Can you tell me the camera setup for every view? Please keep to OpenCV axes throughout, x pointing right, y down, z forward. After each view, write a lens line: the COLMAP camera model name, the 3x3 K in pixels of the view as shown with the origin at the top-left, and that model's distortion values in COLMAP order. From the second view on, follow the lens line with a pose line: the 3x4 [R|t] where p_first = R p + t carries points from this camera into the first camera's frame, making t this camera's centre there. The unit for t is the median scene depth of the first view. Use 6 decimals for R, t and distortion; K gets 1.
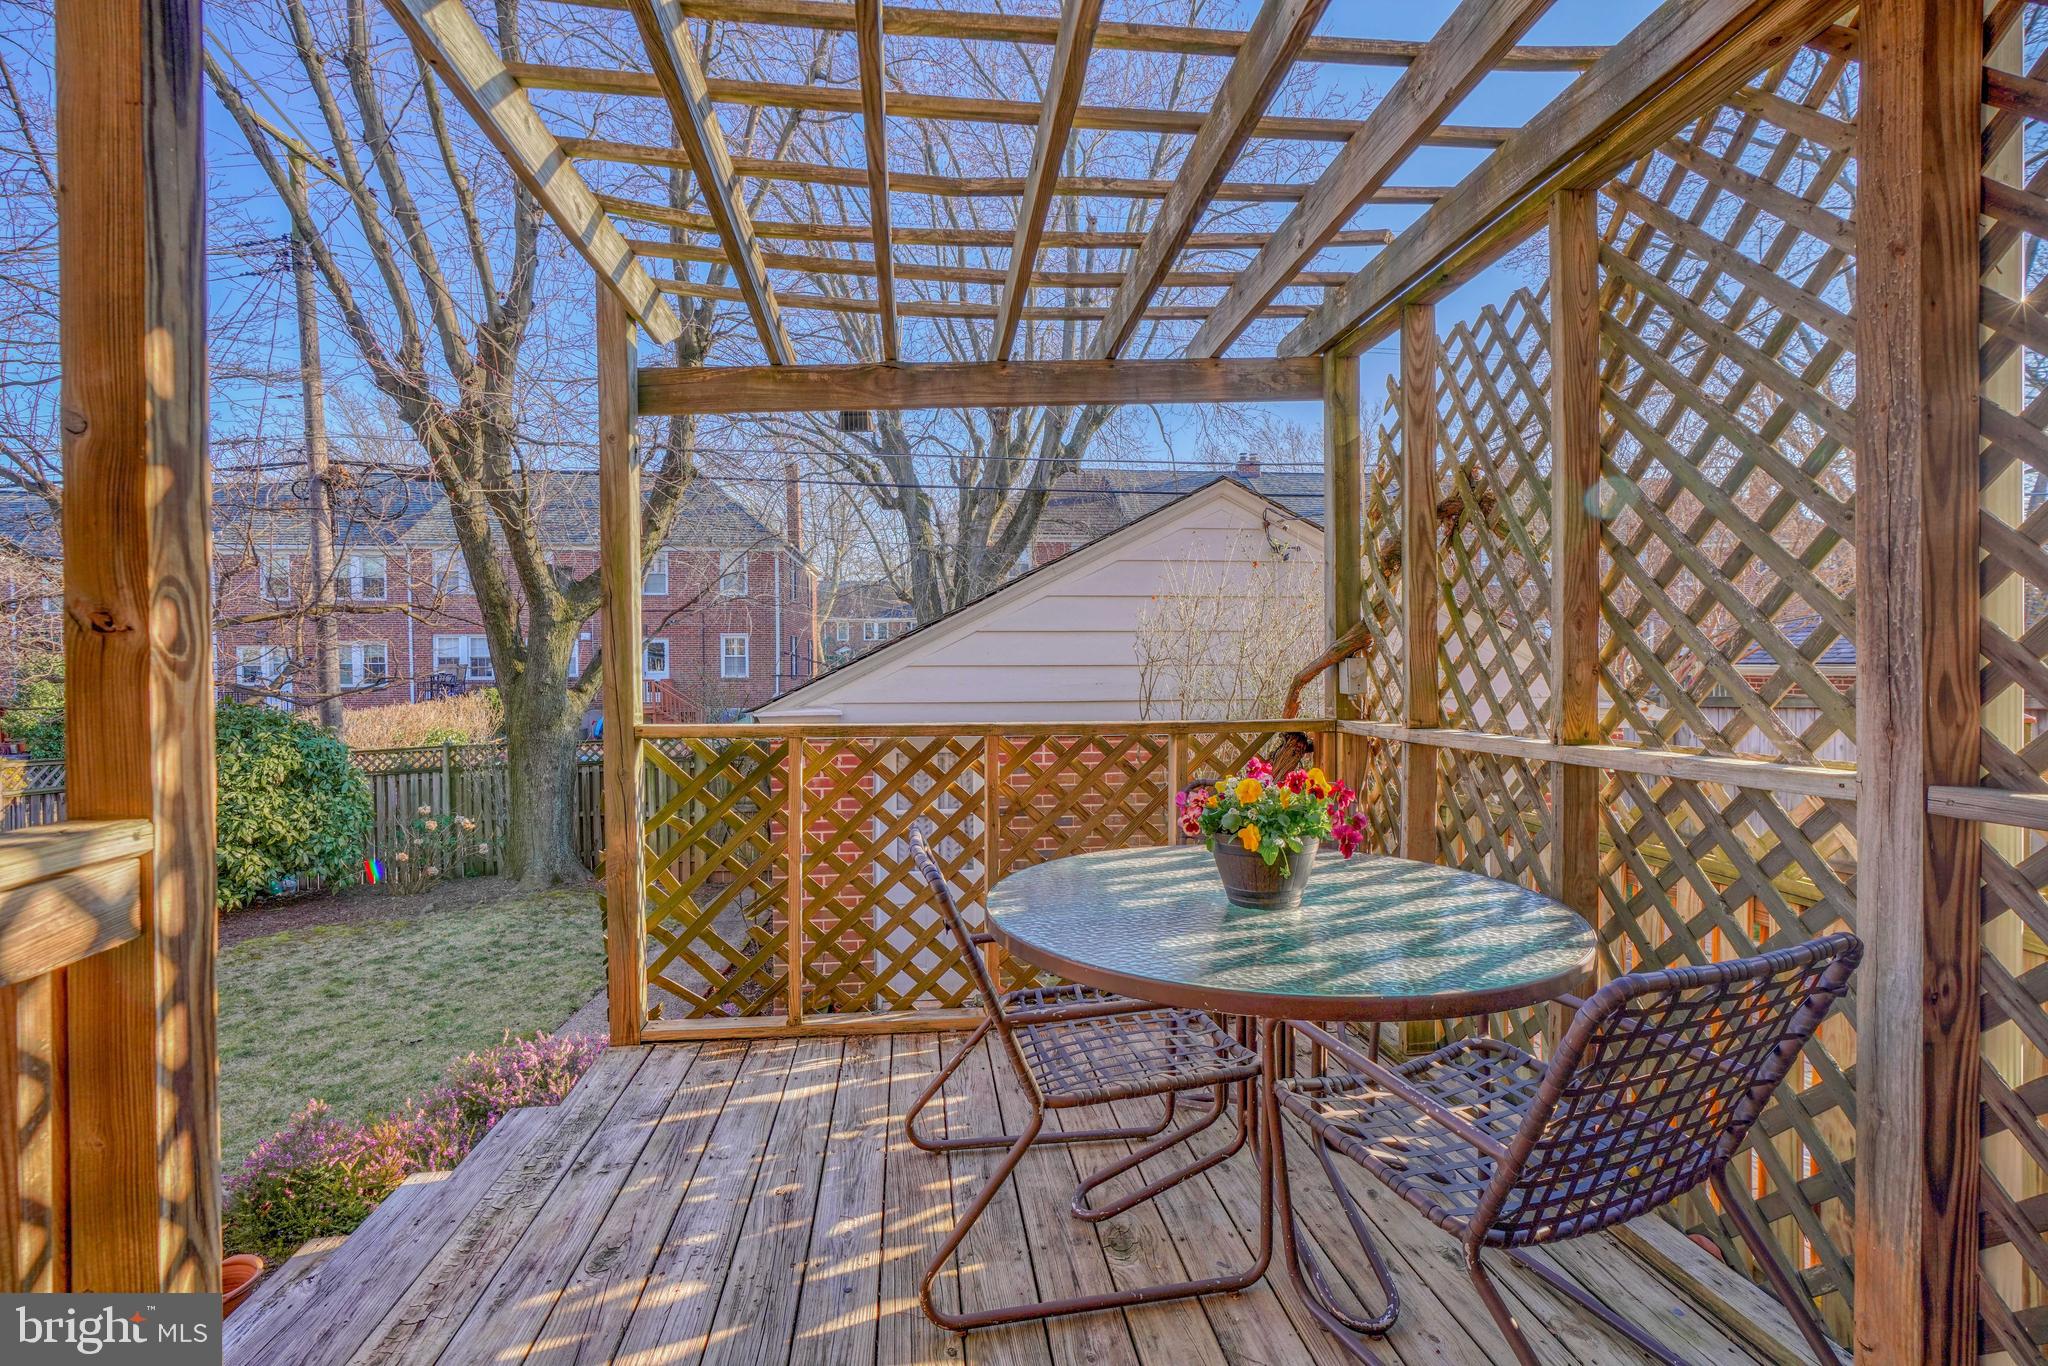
lens RADIAL K [[917.0, 0, 1023.8], [0, 917.0, 676.3], [0, 0, 1]] dist [-0.013489, 0.005915]
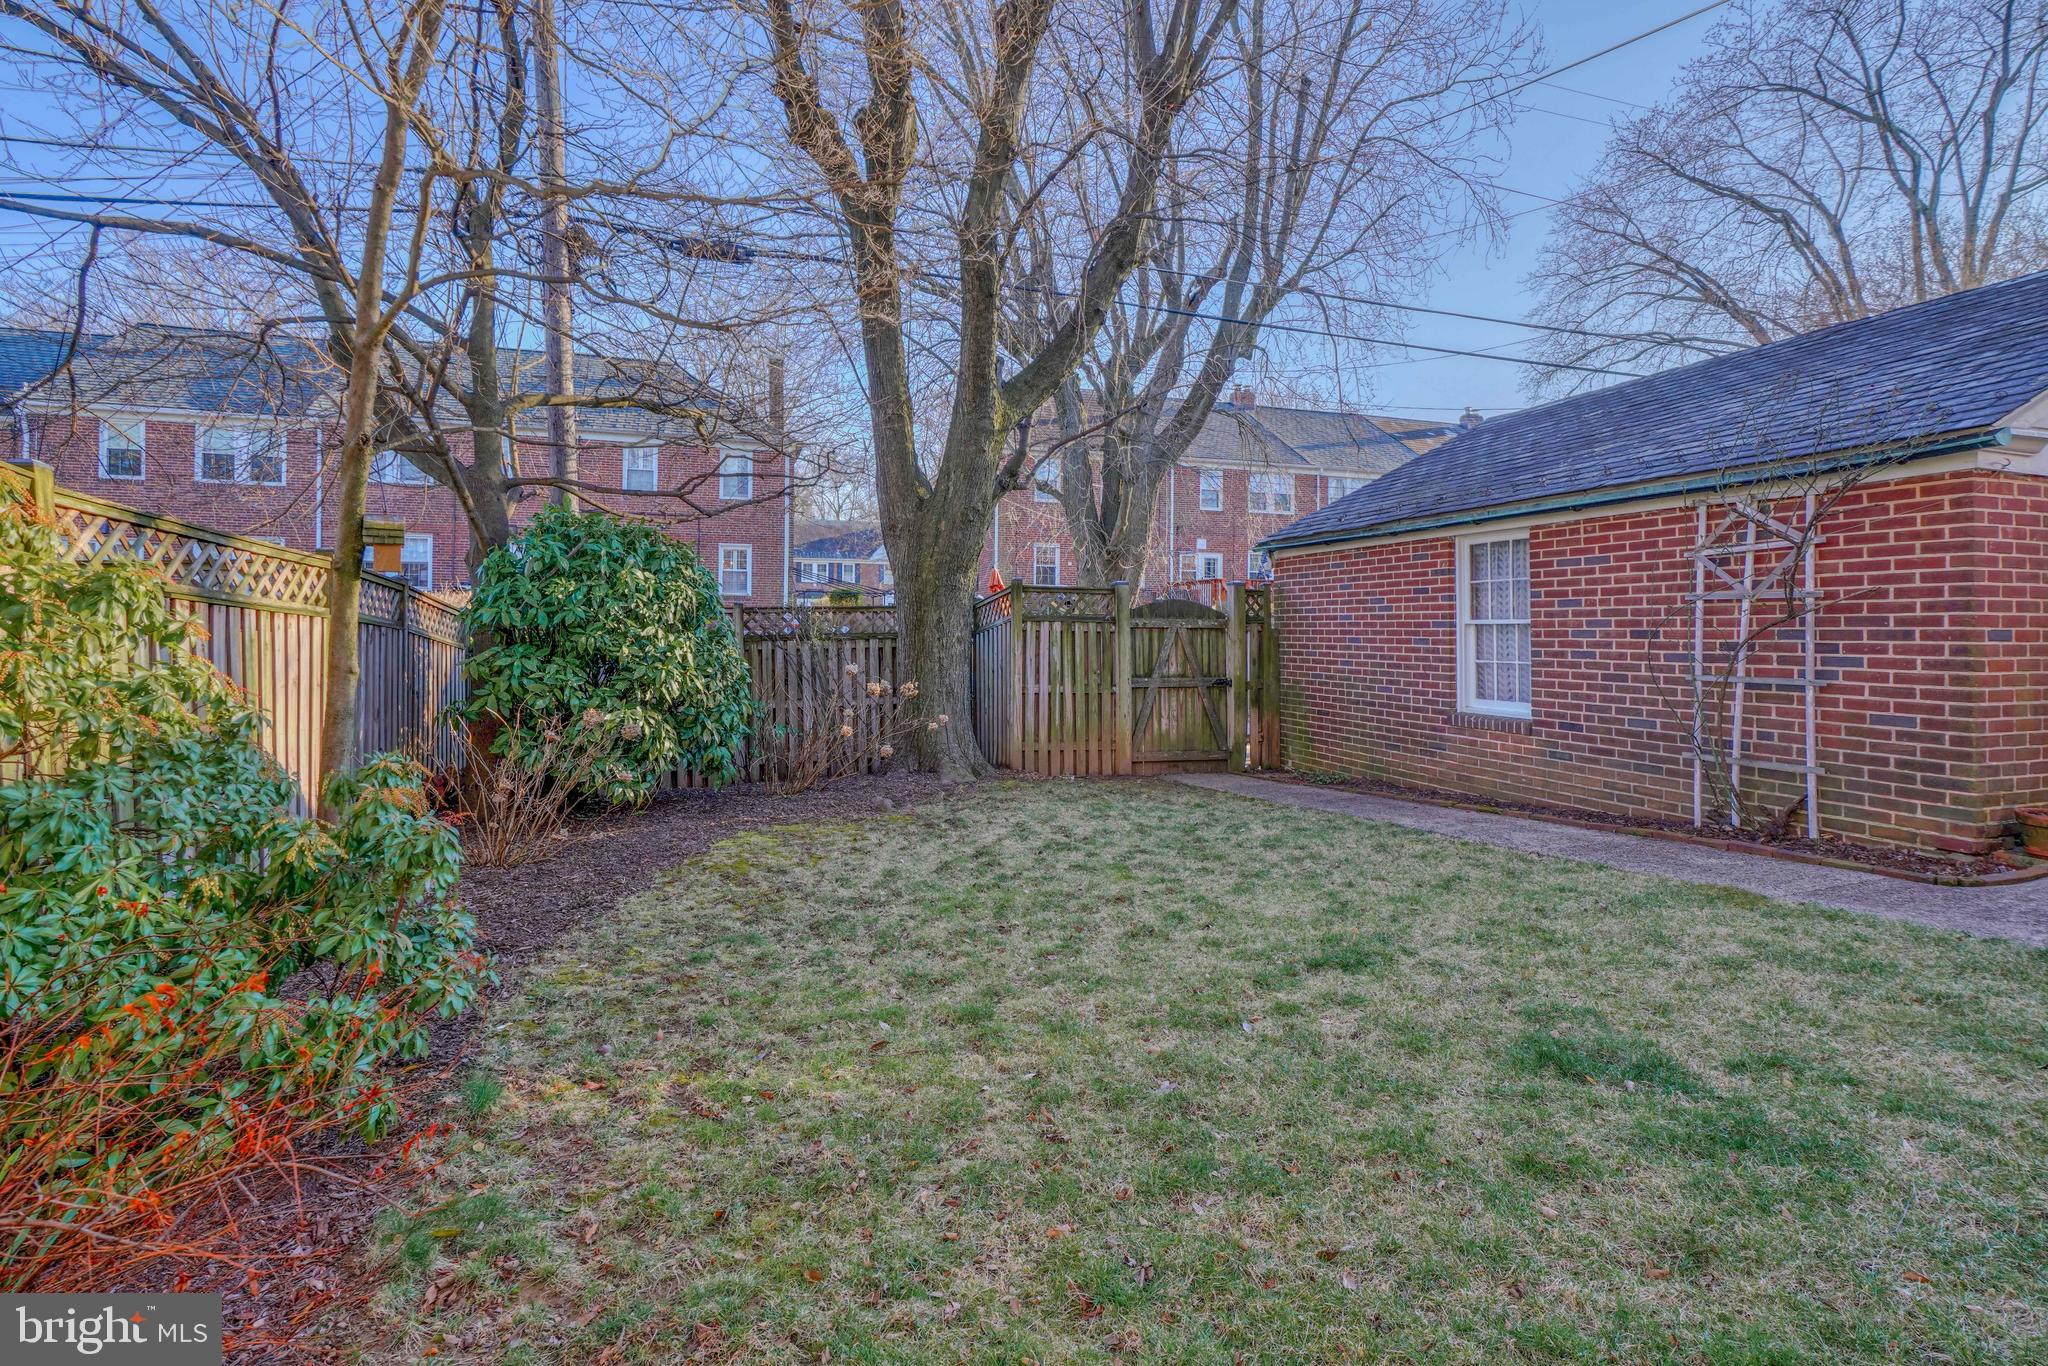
lens RADIAL K [[917.0, 0, 1017.6], [0, 917.0, 635.1], [0, 0, 1]] dist [-0.013489, 0.005915]
pose [[0.976934, 0.008679, 0.213363, -0.653260], [-0.007098, 0.999941, -0.008176, 0.118017], [-0.213422, 0.006473, 0.976939, 0.250940]]
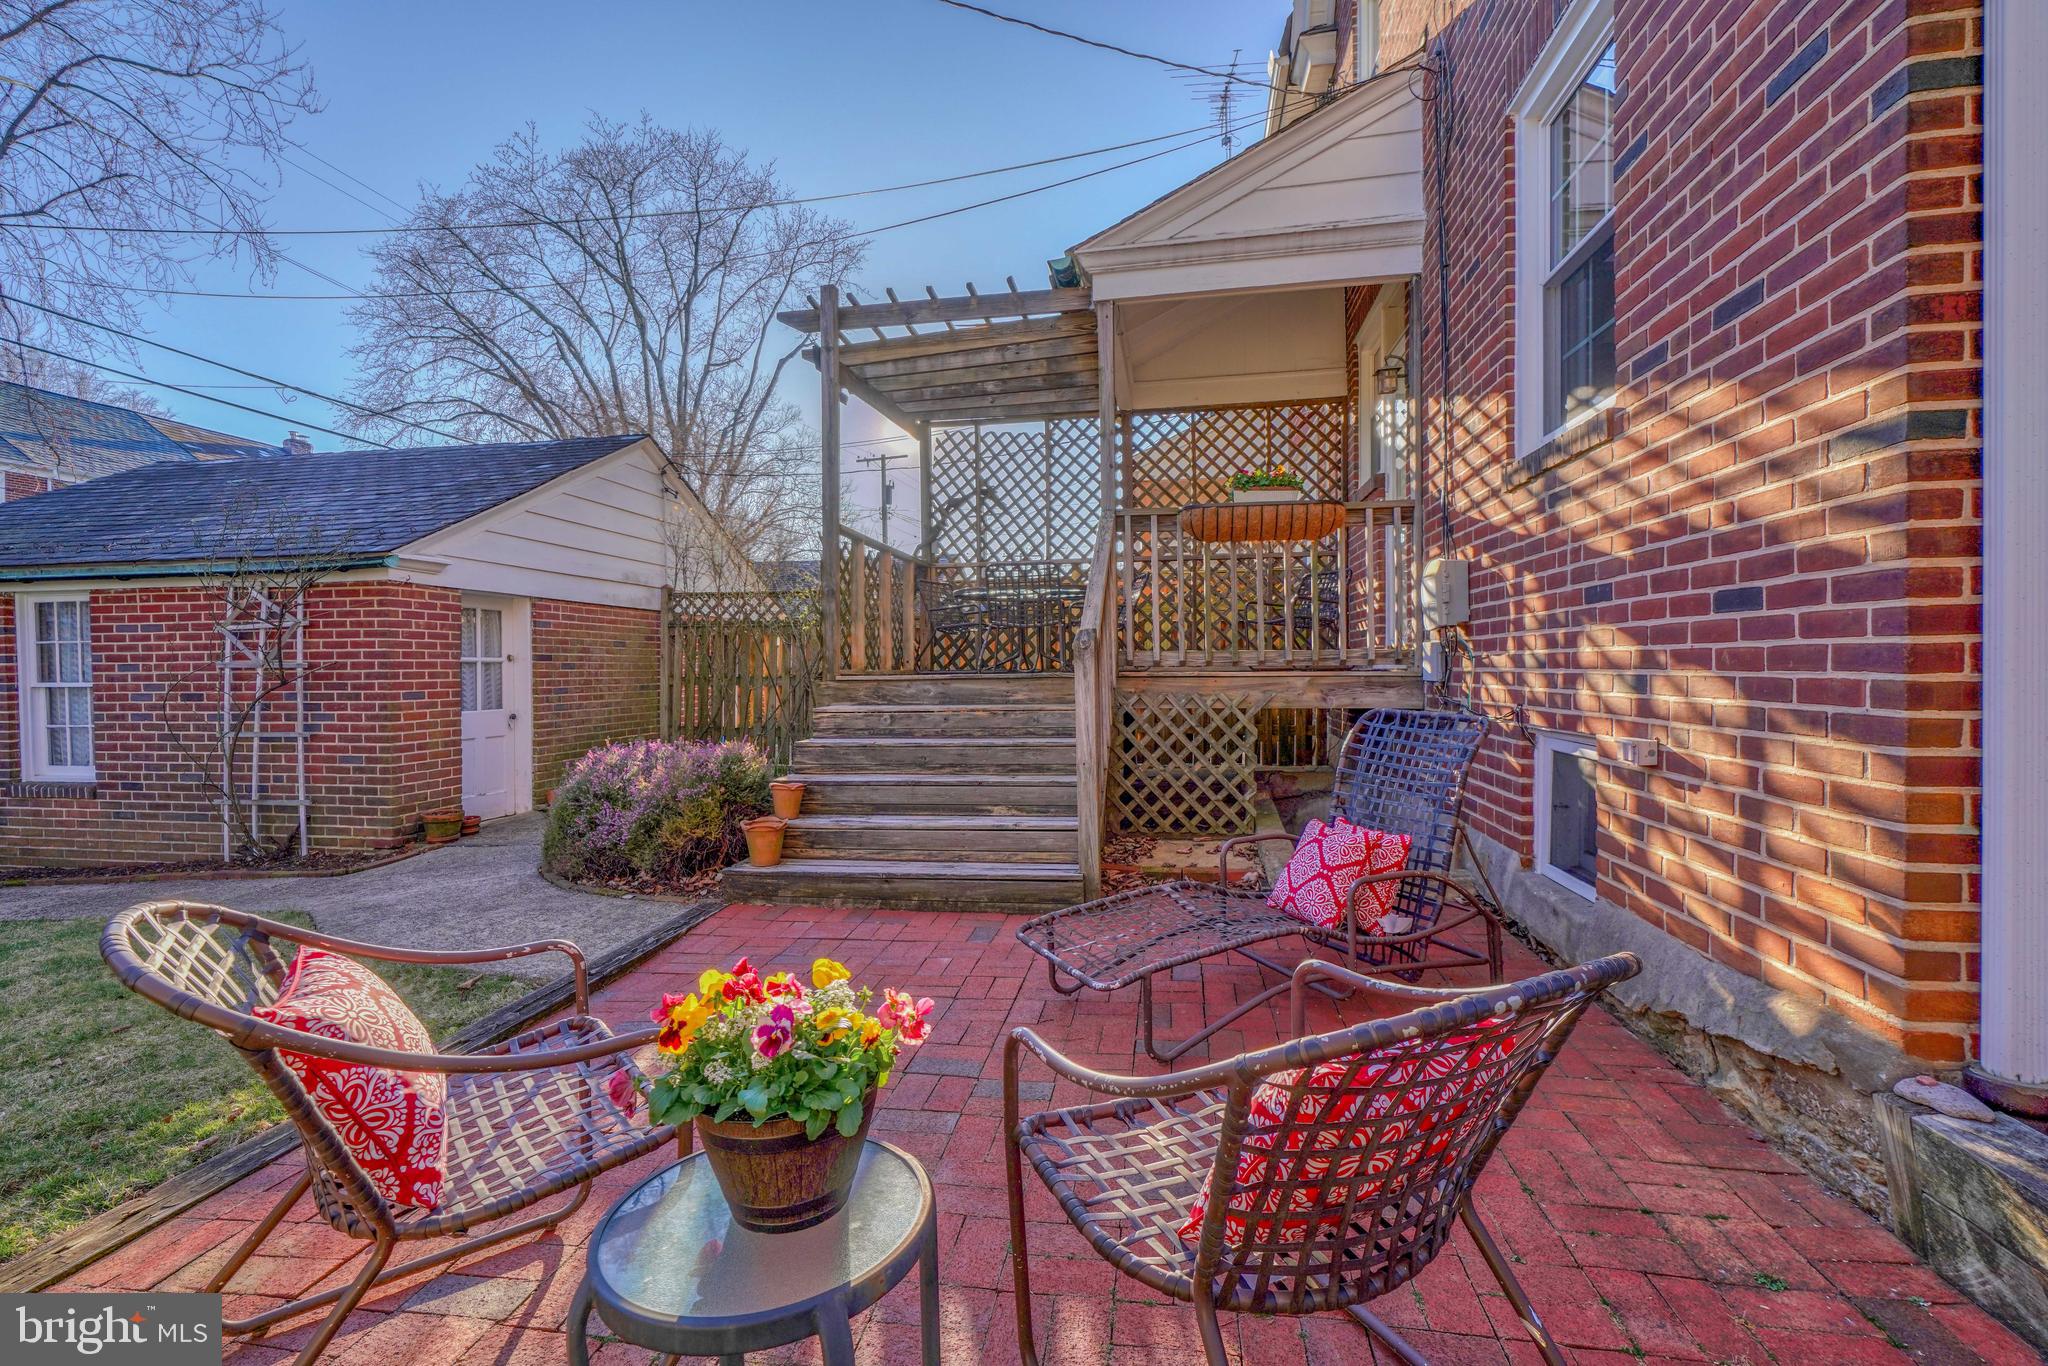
lens RADIAL K [[917.0, 0, 1029.5], [0, 917.0, 679.4], [0, 0, 1]] dist [-0.013489, 0.005915]
pose [[0.276127, -0.010321, 0.961066, -0.599118], [0.017778, 0.999826, 0.005629, 0.105006], [-0.960957, 0.015531, 0.276263, 0.001300]]
